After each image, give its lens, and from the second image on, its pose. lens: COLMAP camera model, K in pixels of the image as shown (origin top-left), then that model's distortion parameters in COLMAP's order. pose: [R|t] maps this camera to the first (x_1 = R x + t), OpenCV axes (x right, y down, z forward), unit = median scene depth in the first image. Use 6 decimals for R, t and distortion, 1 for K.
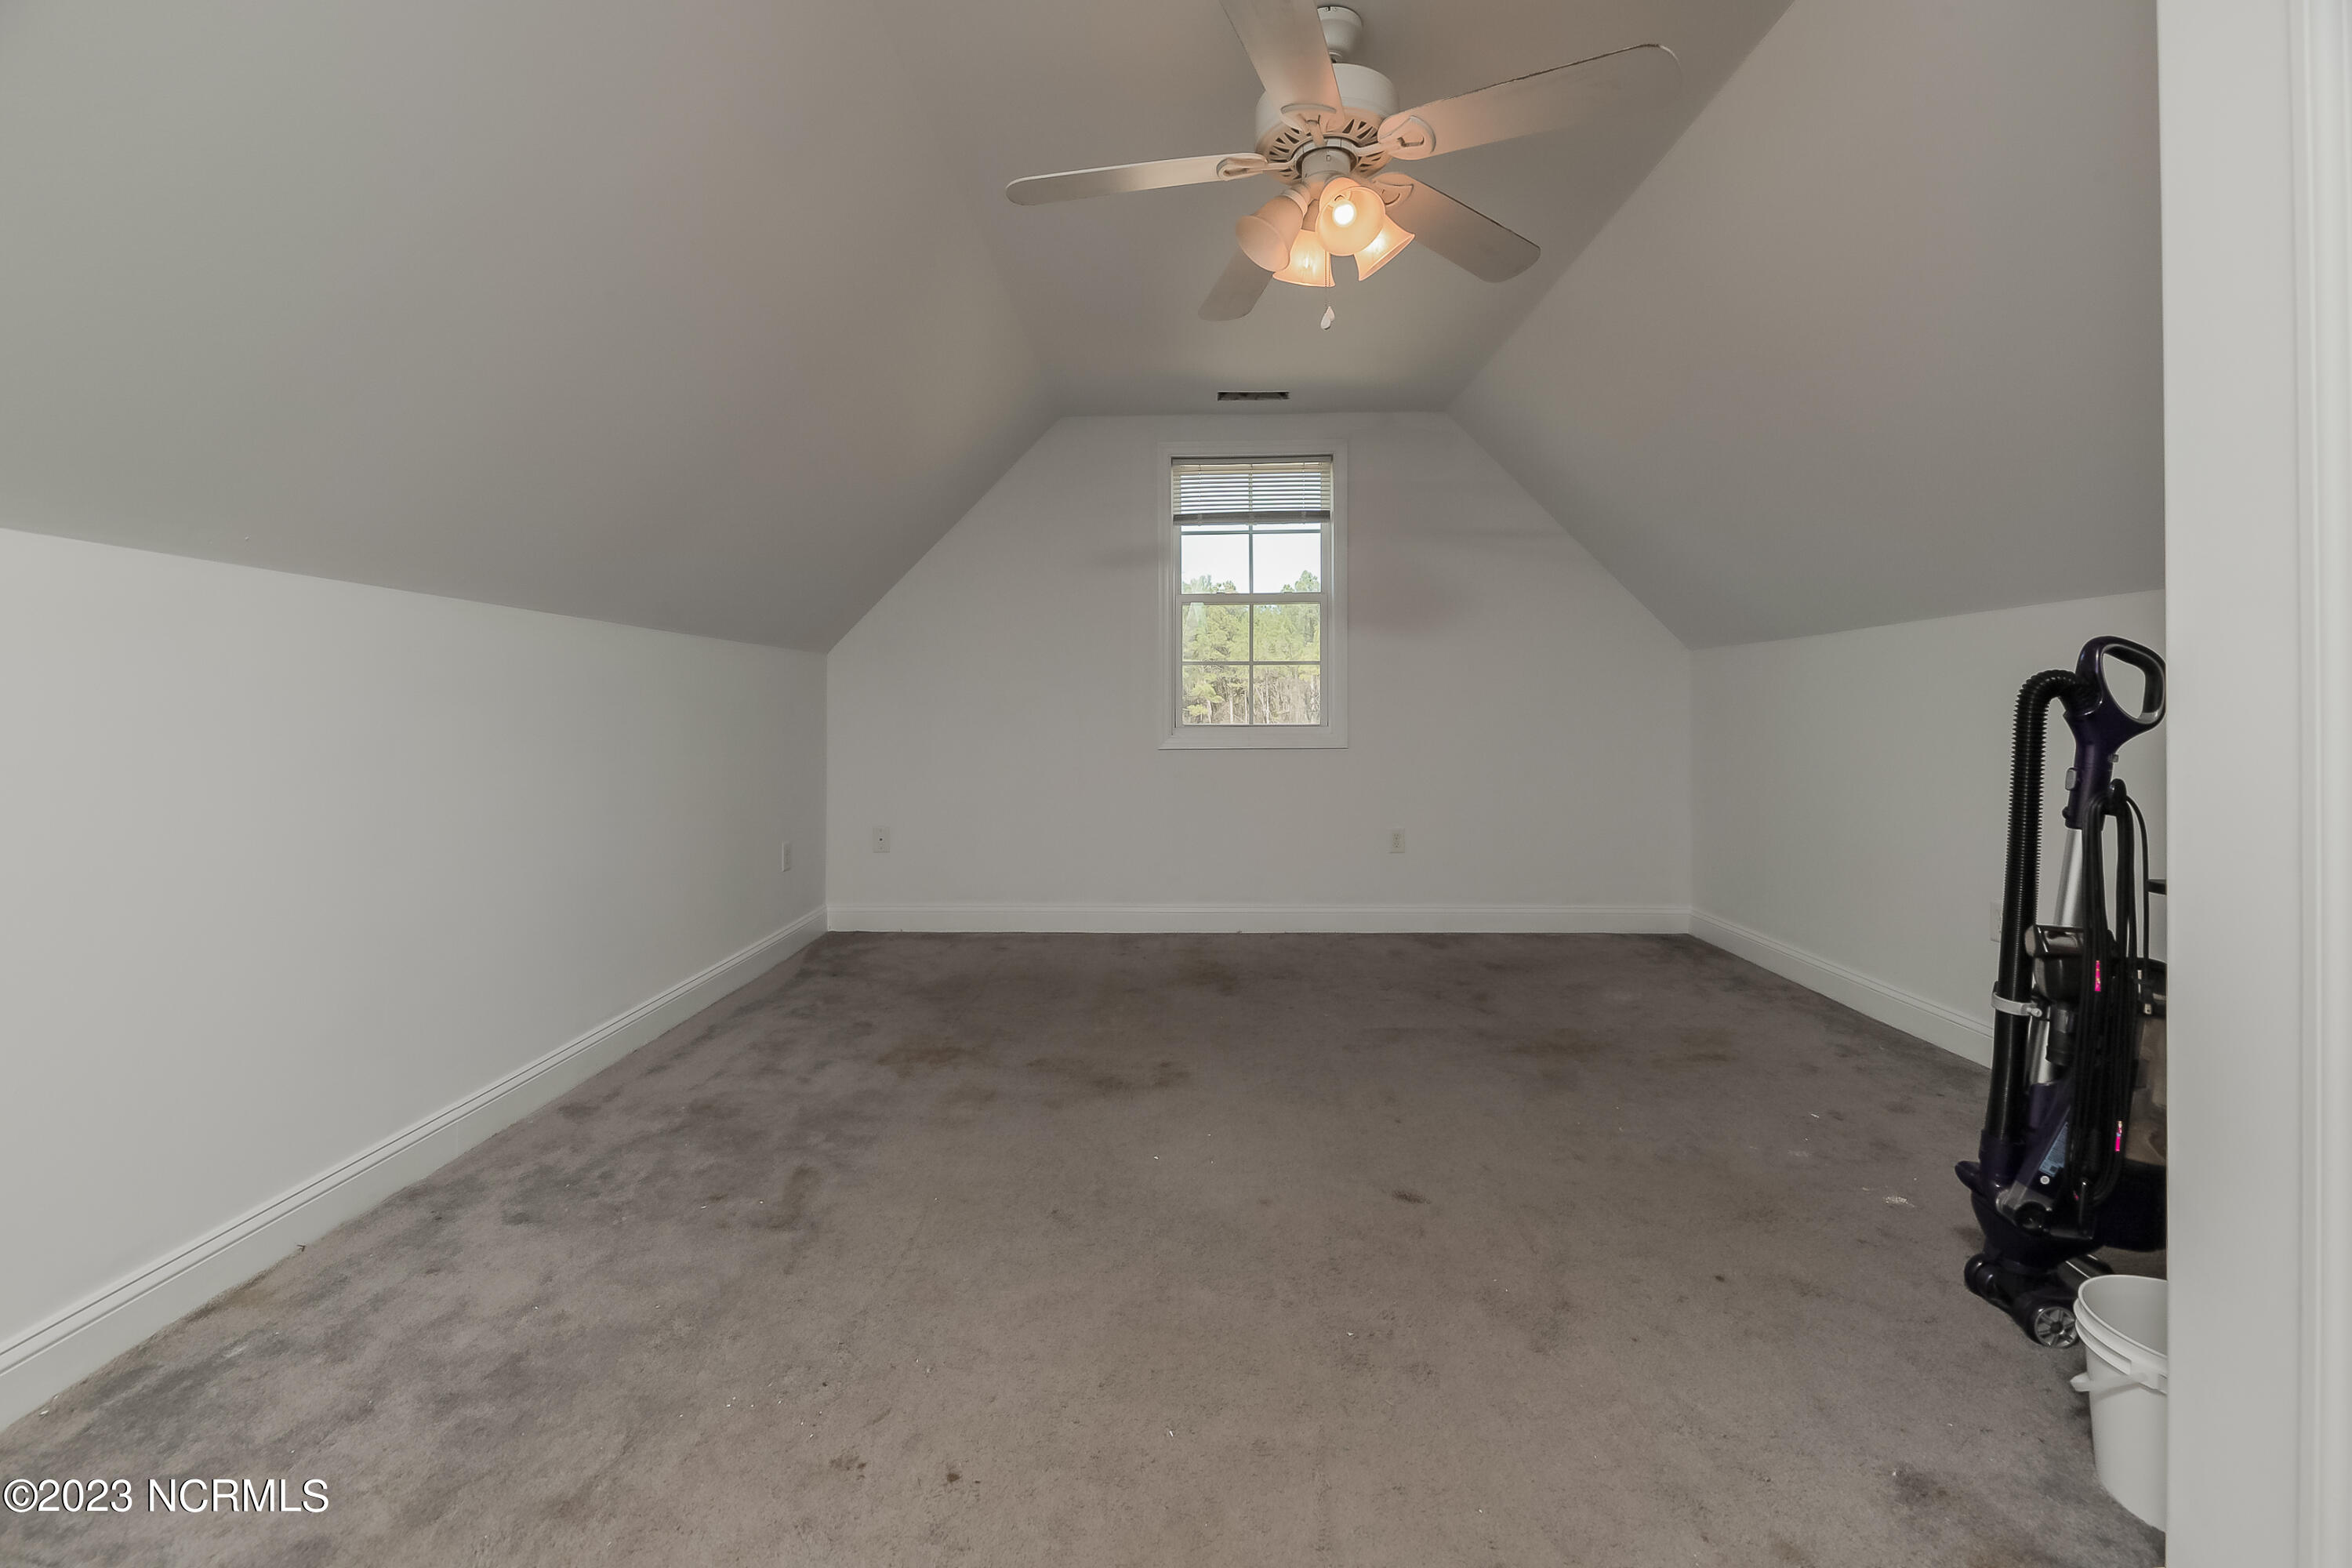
lens RADIAL K [[975.4, 0, 1180.1], [0, 975.4, 724.7], [0, 0, 1]] dist [-0.001944, -0.000414]
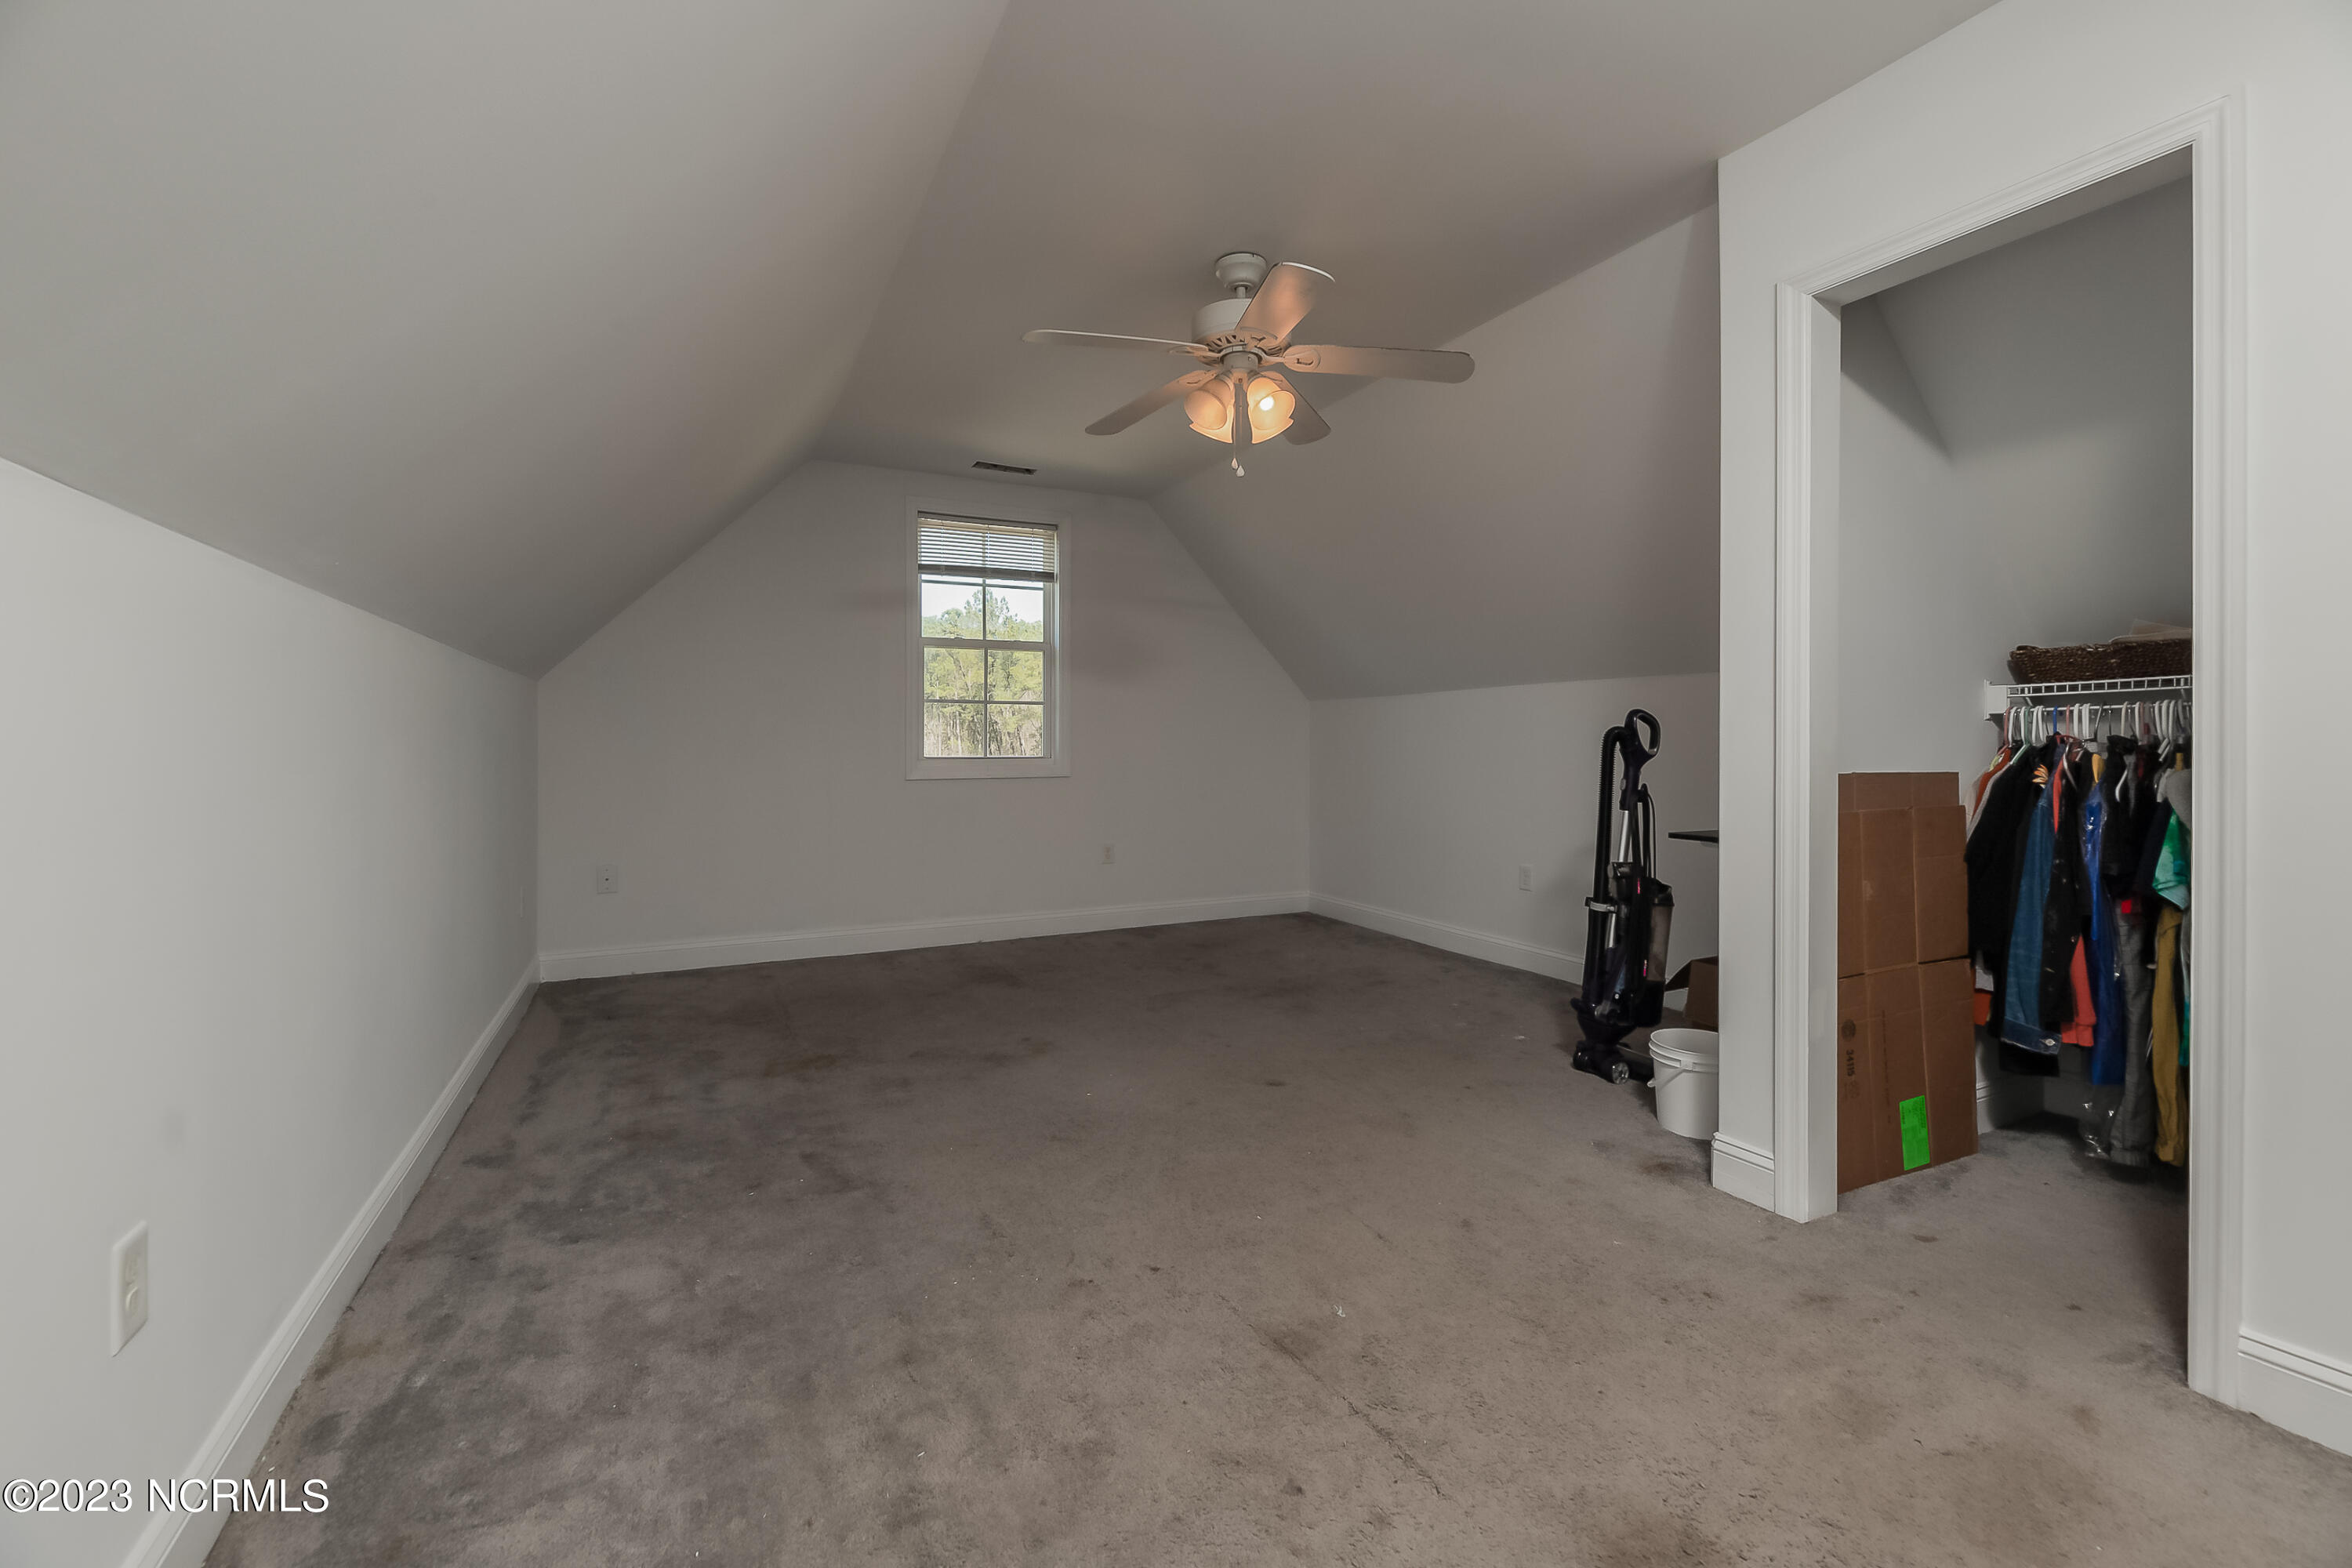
lens RADIAL K [[975.4, 0, 1167.0], [0, 975.4, 767.3], [0, 0, 1]] dist [-0.001944, -0.000414]
pose [[0.882222, -0.008332, 0.470759, -0.557988], [0.003027, 0.999923, 0.012025, -0.001474], [-0.470823, -0.009183, 0.882180, -0.184660]]
